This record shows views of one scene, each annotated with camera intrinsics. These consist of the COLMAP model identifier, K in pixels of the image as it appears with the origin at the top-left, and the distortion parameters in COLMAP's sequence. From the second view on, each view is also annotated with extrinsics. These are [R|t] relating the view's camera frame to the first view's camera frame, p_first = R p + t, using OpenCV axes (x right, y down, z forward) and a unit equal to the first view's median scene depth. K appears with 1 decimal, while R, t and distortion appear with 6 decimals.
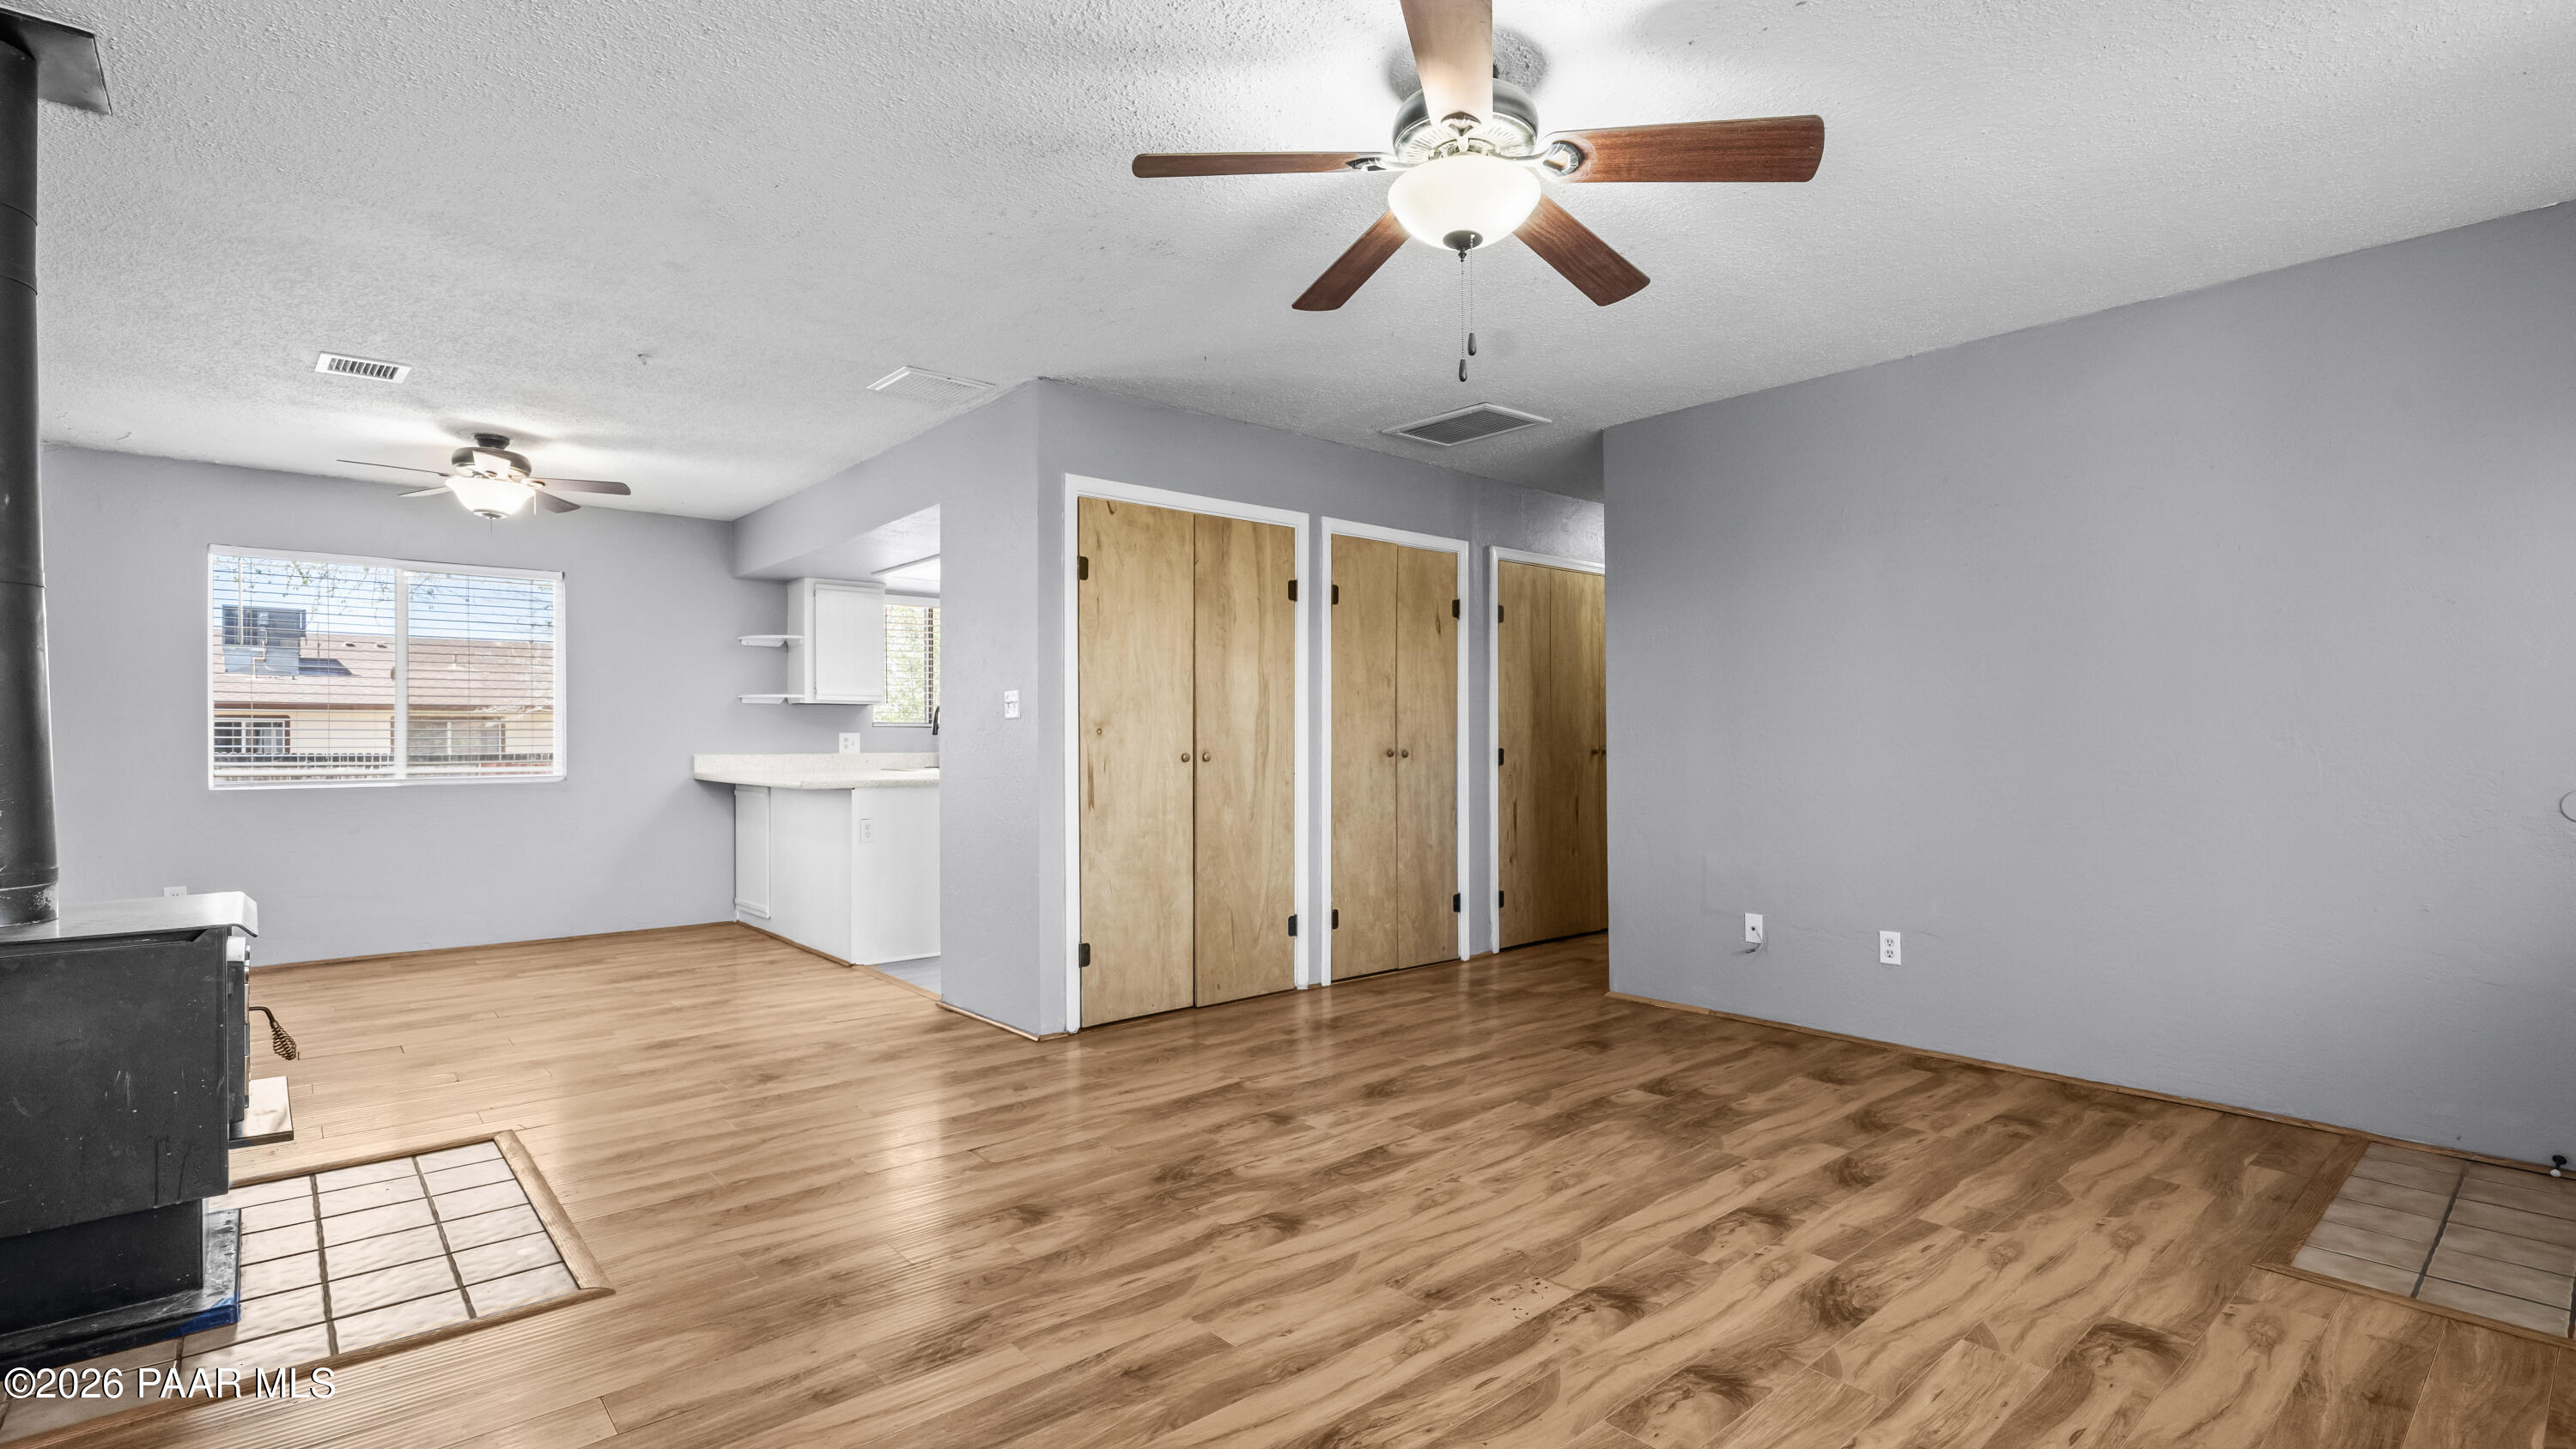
lens RADIAL K [[1166.3, 0, 1301.3], [0, 1166.3, 747.8], [0, 0, 1]] dist [0.002262, -0.000094]
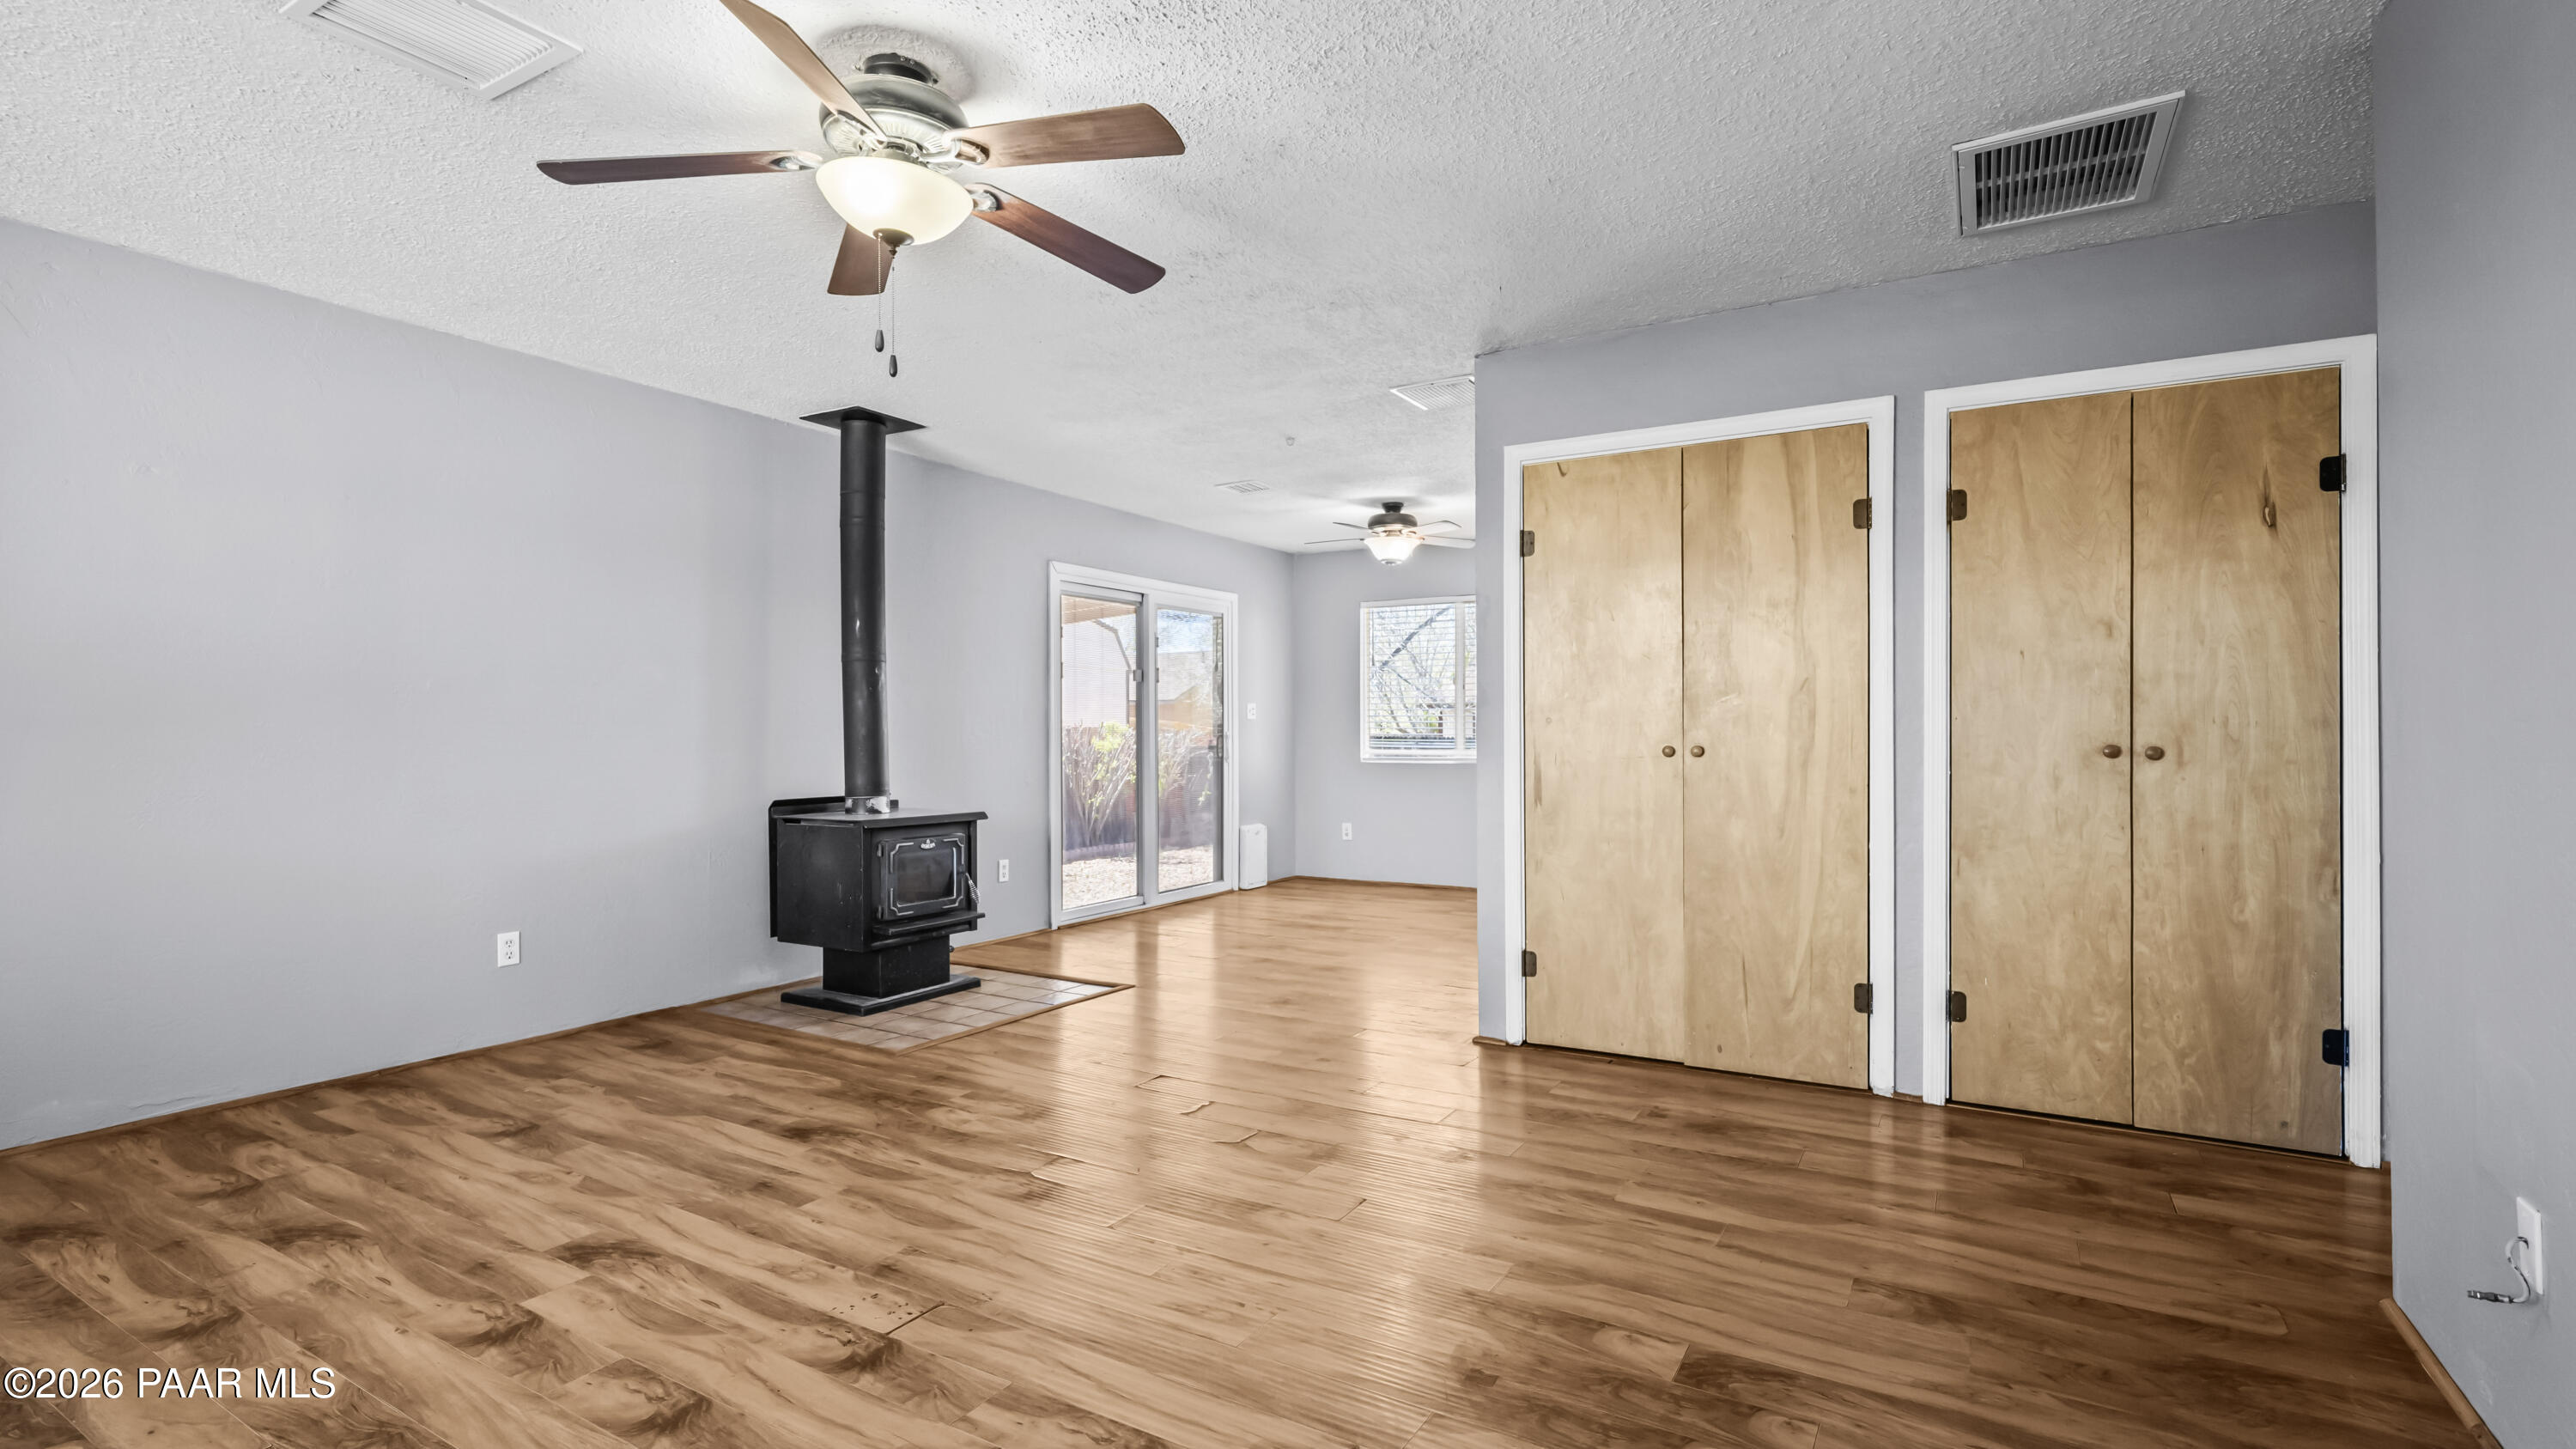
lens RADIAL K [[1176.0, 0, 1282.4], [0, 1176.0, 727.7], [0, 0, 1]] dist [-0.001773, -0.000258]
pose [[0.310290, -0.002762, -0.950638, 0.700949], [-0.004880, 0.999978, -0.004498, -0.003673], [0.950629, 0.006034, 0.310270, 0.582980]]
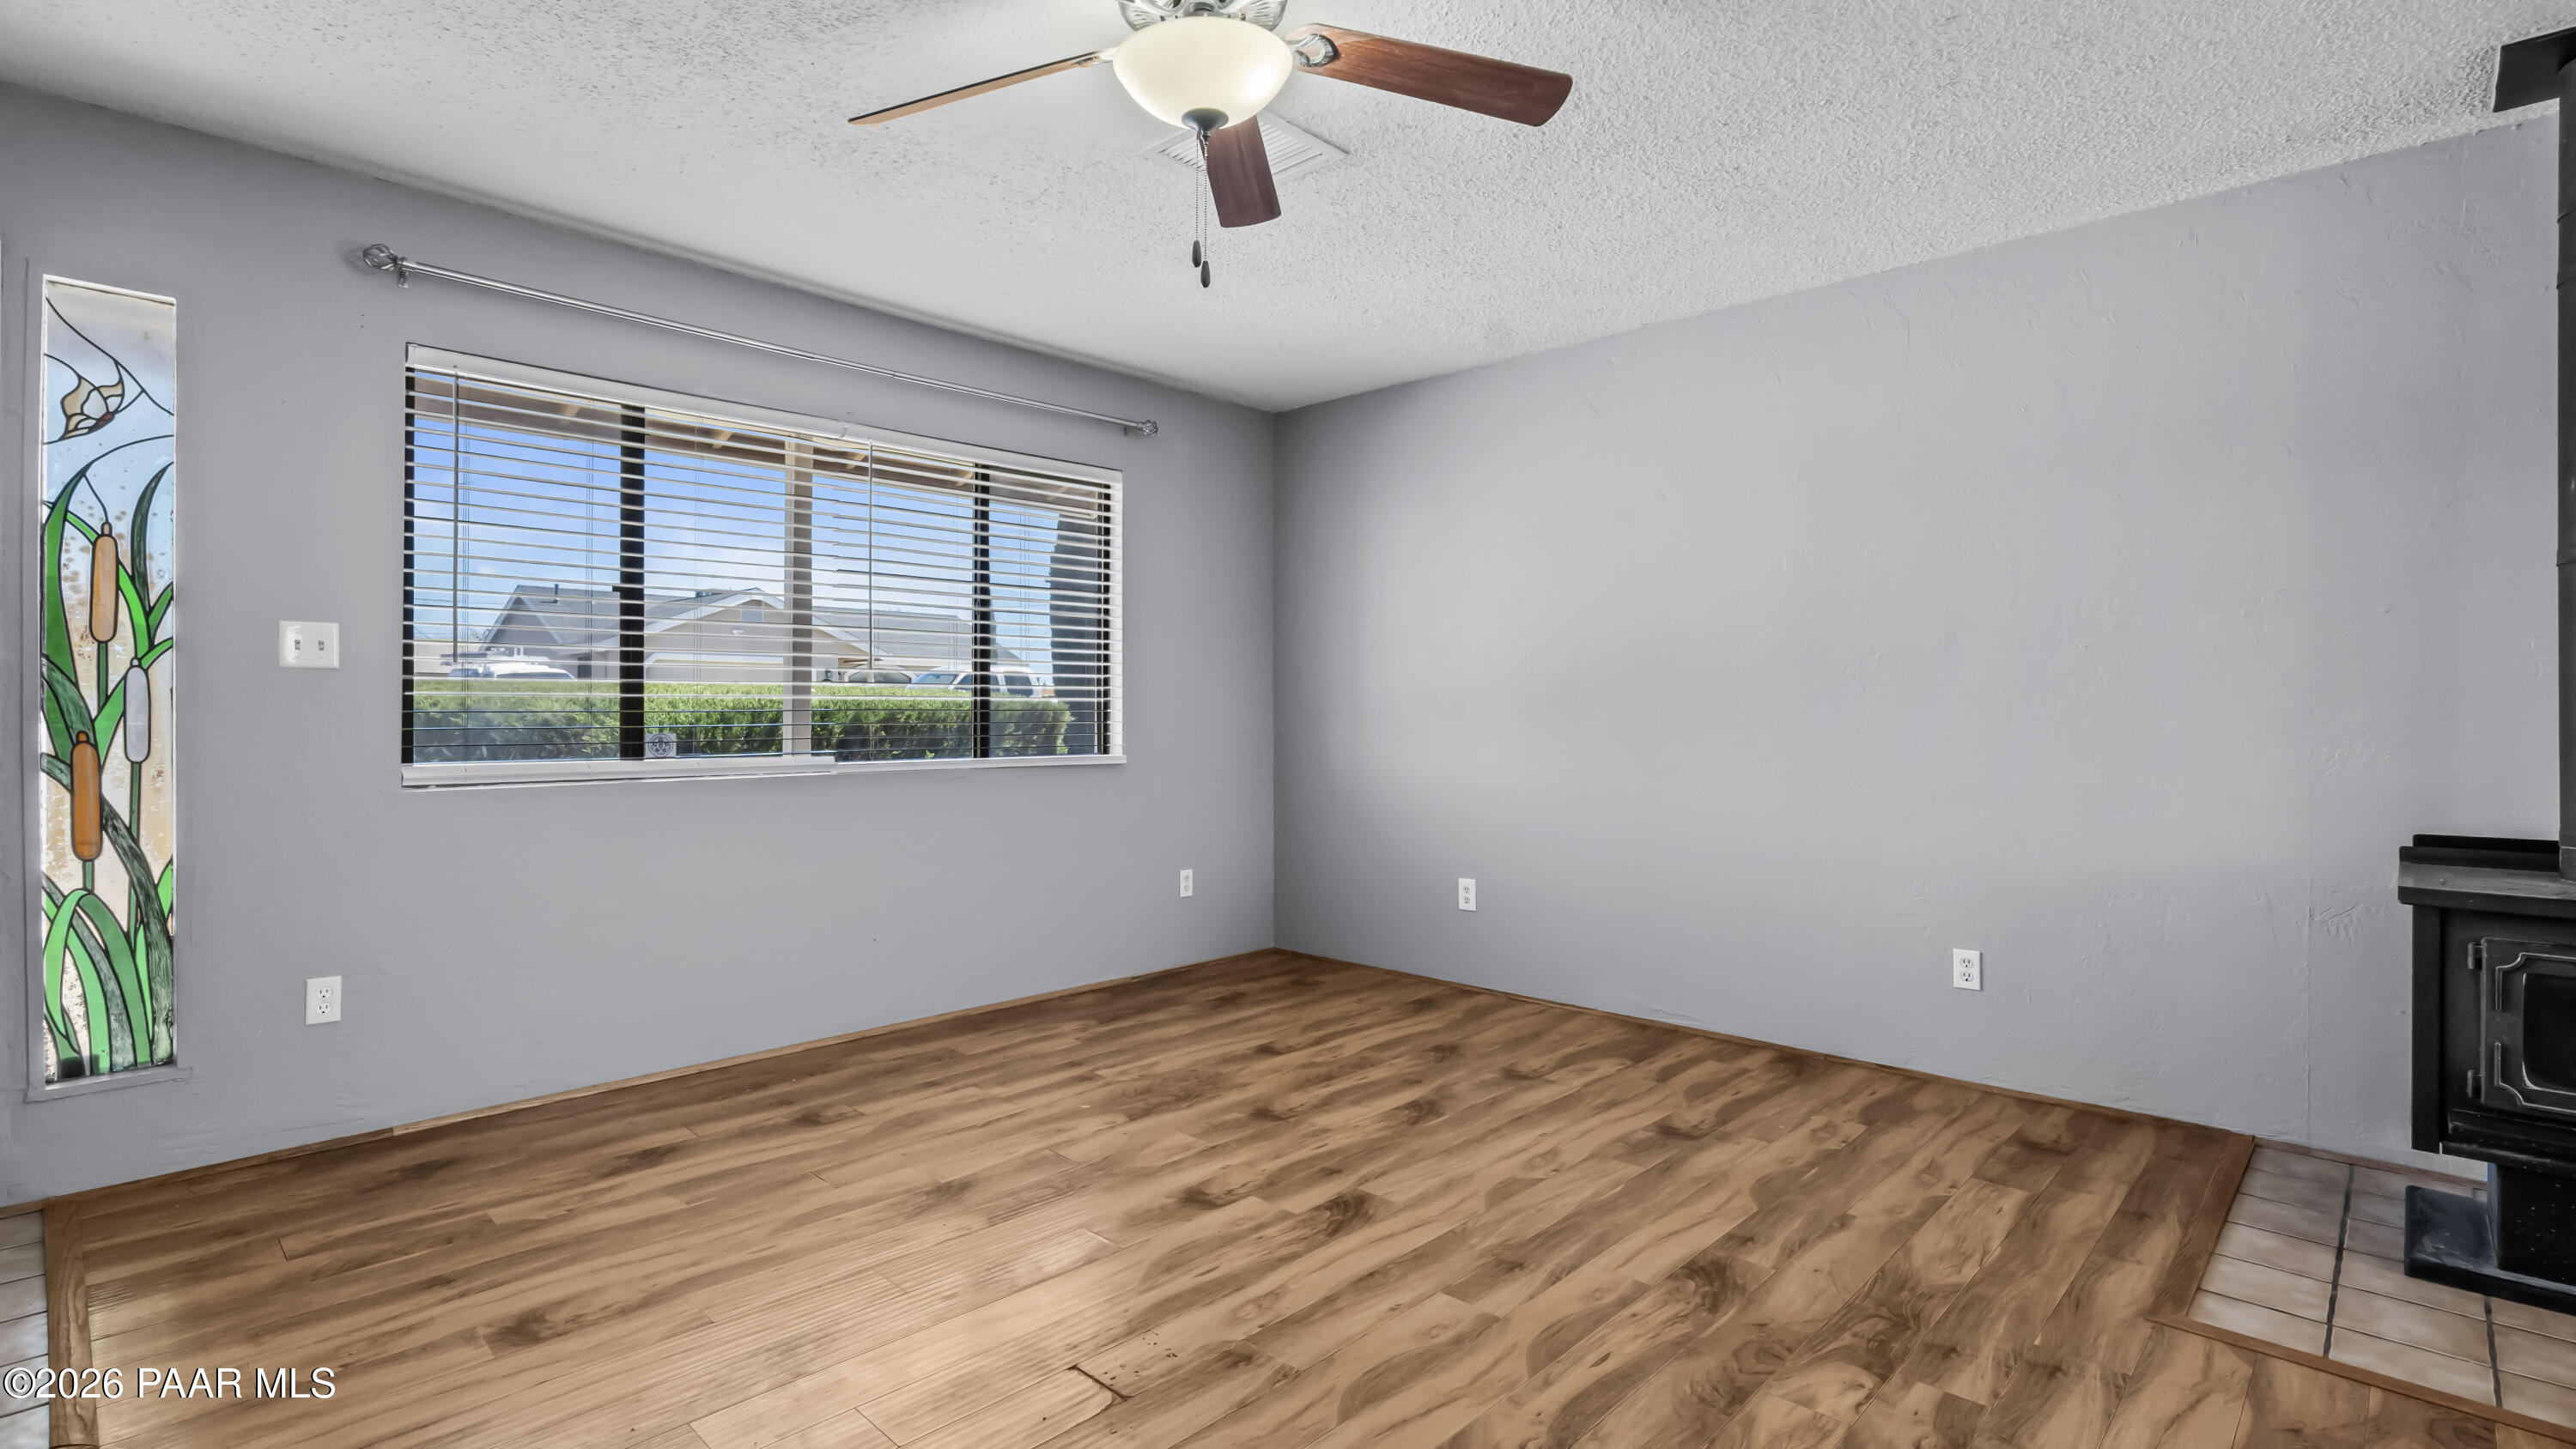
lens RADIAL K [[1206.3, 0, 1288.0], [0, 1206.3, 724.5], [0, 0, 1]] dist [-0.000930, -0.000397]
pose [[-0.996231, 0.001460, -0.086723, 0.090568], [-0.000521, 0.999740, 0.022817, -0.010811], [0.086734, 0.022777, -0.995971, 1.086130]]
